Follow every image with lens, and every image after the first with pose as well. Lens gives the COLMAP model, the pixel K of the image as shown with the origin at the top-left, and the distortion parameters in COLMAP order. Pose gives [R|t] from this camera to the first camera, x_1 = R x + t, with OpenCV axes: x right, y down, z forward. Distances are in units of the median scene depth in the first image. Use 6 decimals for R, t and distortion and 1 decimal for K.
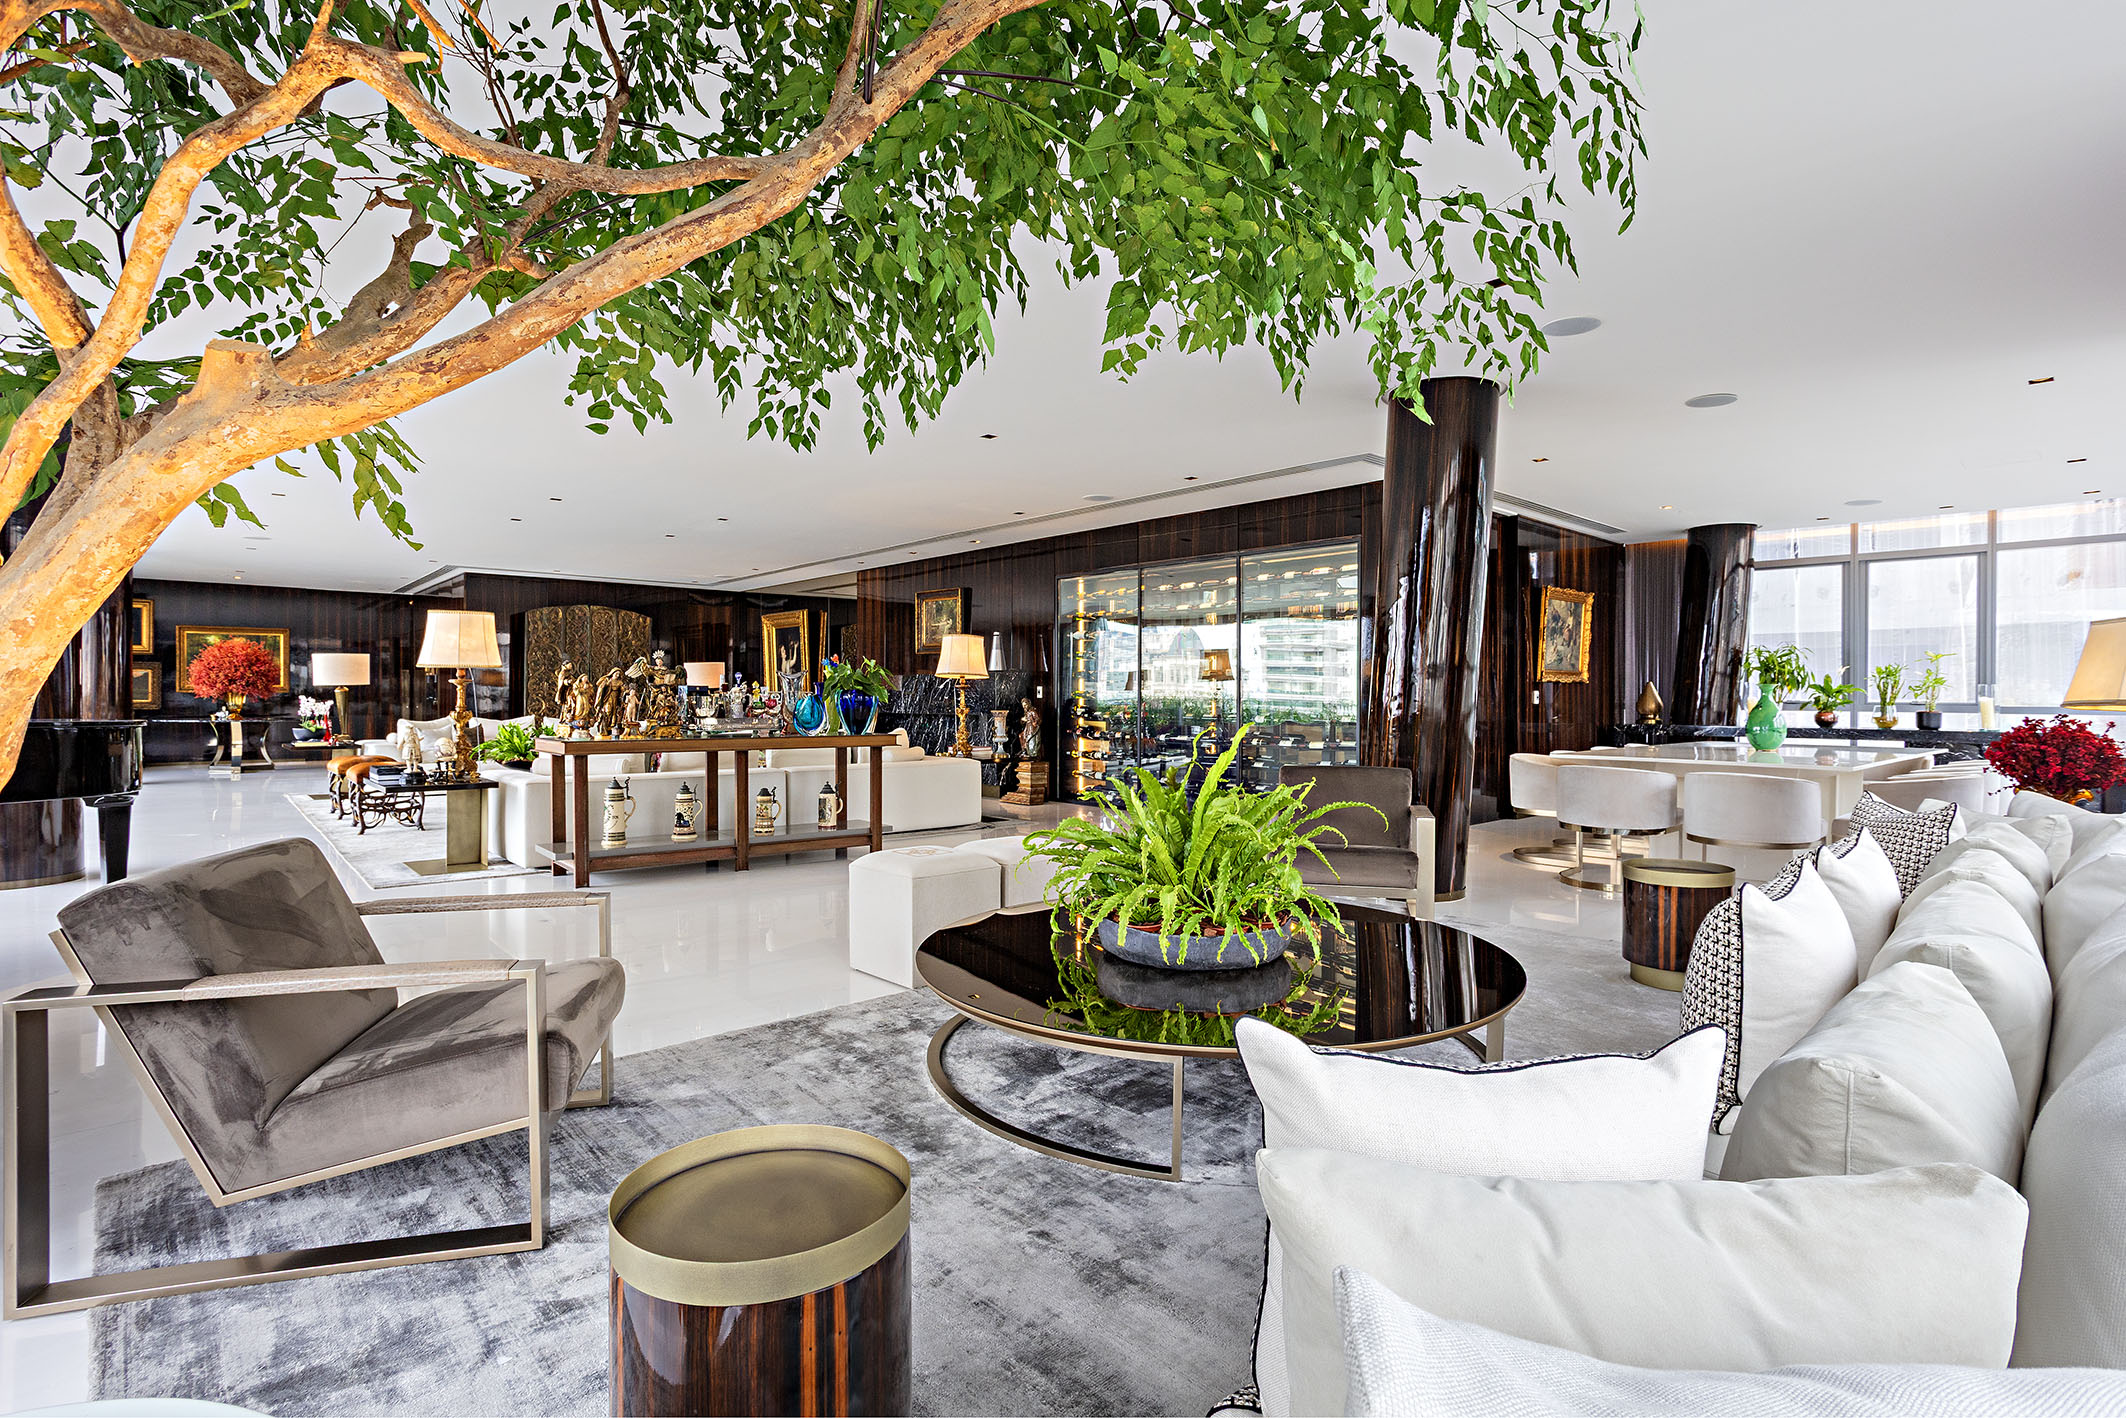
lens RADIAL K [[1011.2, 0, 1056.9], [0, 1011.2, 708.5], [0, 0, 1]] dist [-0.031296, 0.004465]
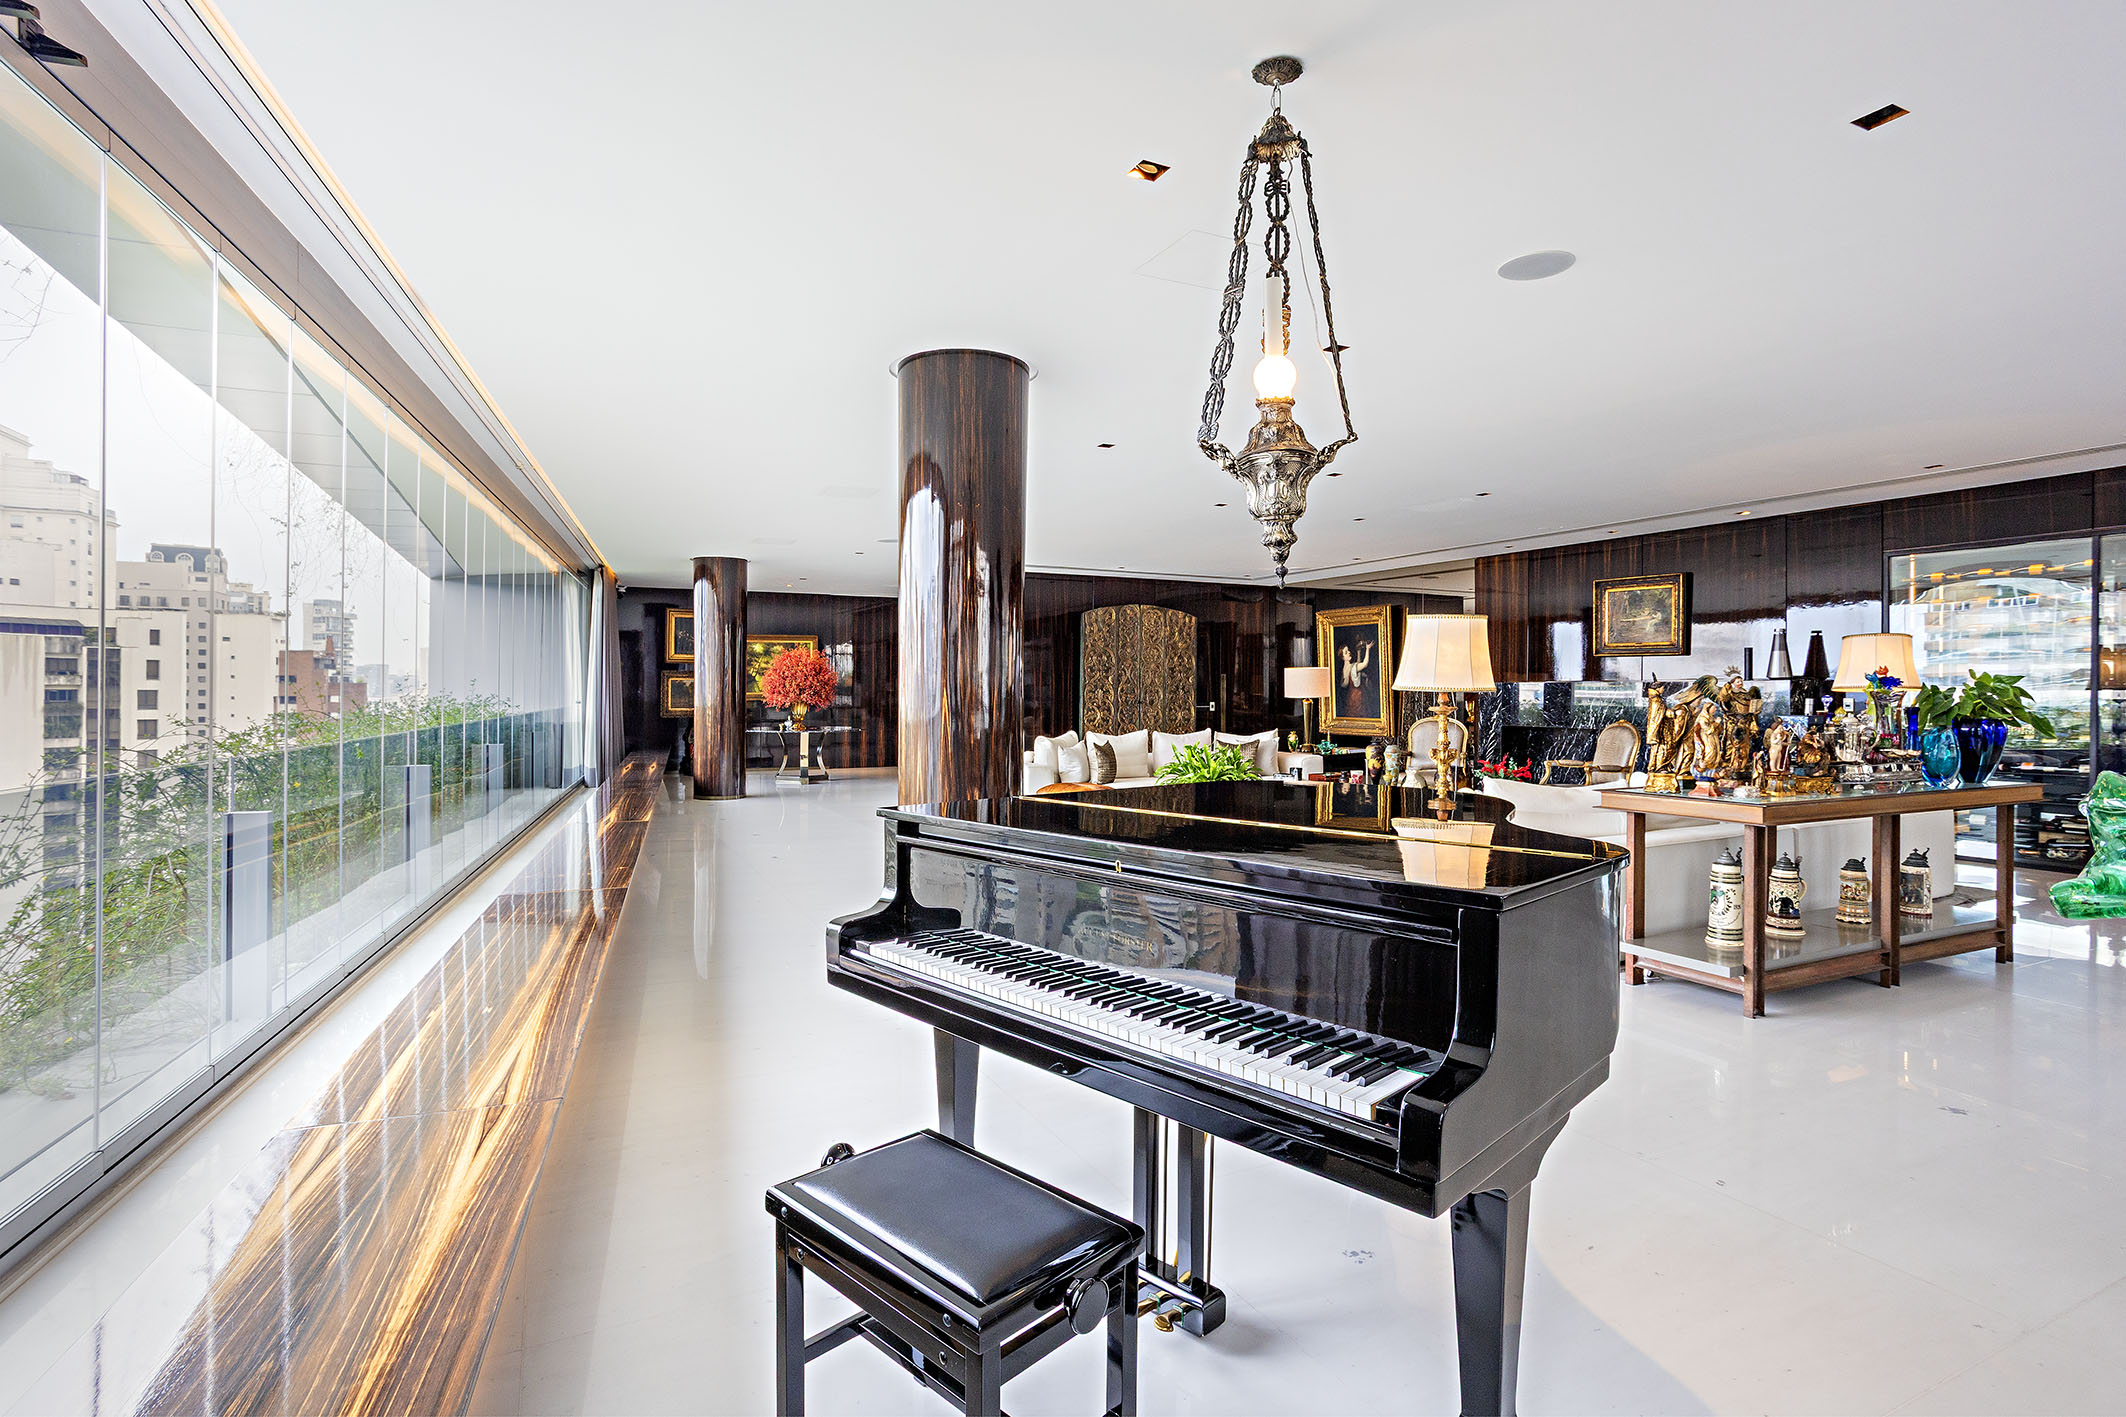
lens RADIAL K [[1011.2, 0, 1084.1], [0, 1011.2, 698.8], [0, 0, 1]] dist [-0.031296, 0.004465]
pose [[0.971814, -0.000345, -0.235748, -0.317947], [-0.000488, 0.999994, -0.003473, -0.015028], [0.235748, 0.003490, 0.971808, 0.097761]]
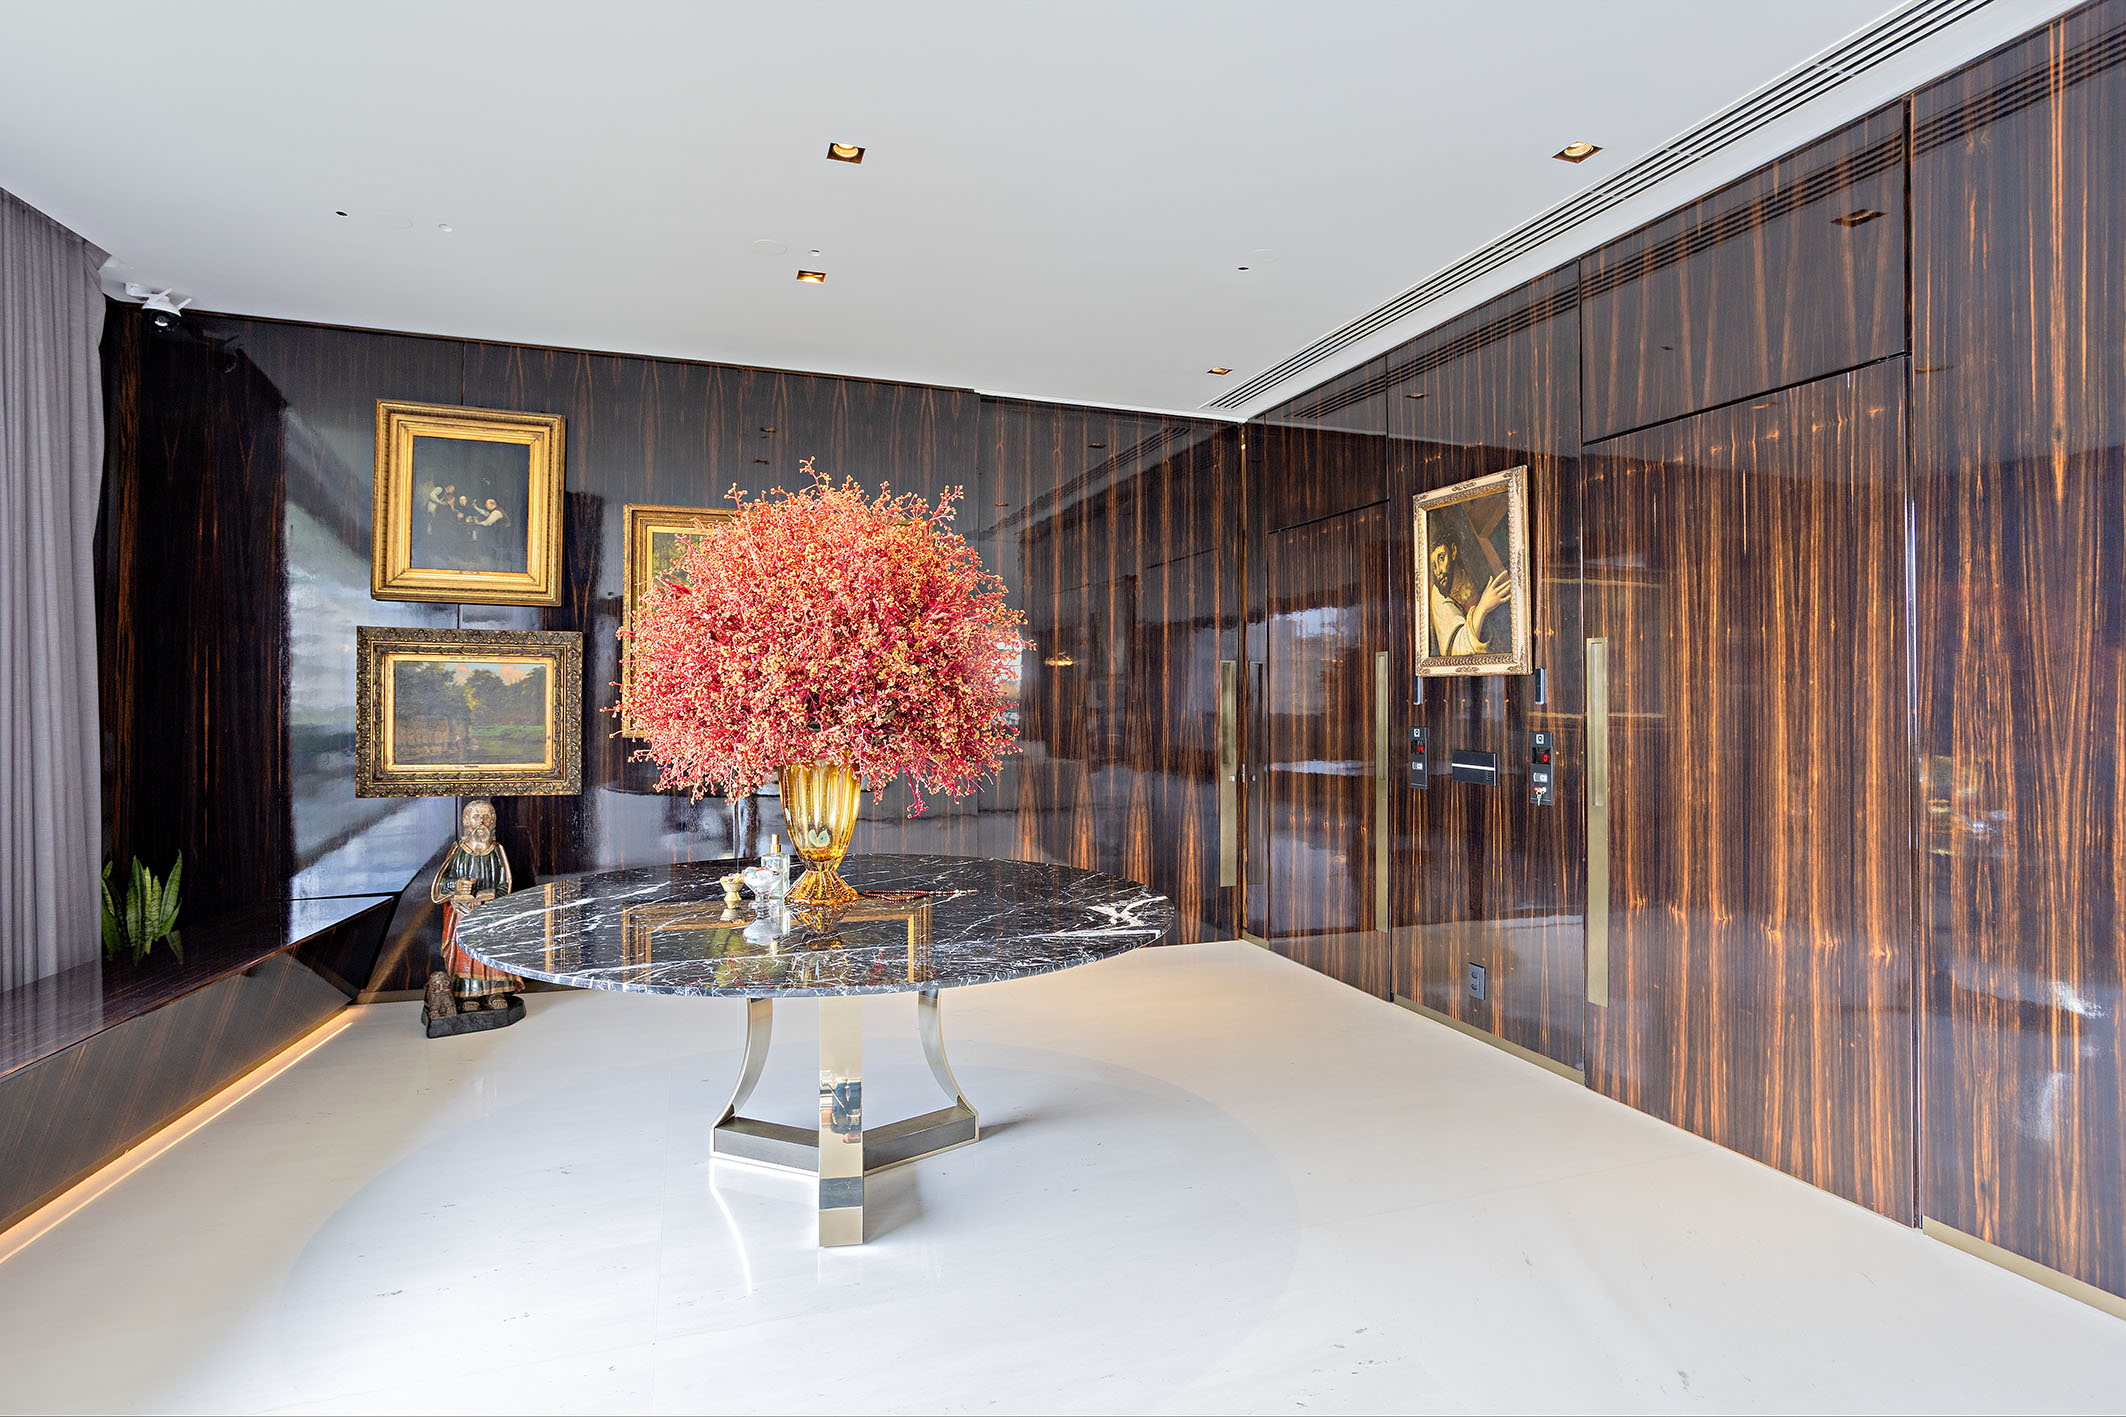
lens RADIAL K [[1147.8, 0, 1074.0], [0, 1147.8, 709.5], [0, 0, 1]] dist [-0.000060, -0.000007]
pose [[0.920791, 0.002213, -0.390051, -0.689047], [-0.007076, 0.999914, -0.011032, -0.024012], [0.389993, 0.012919, 0.920727, 0.803851]]
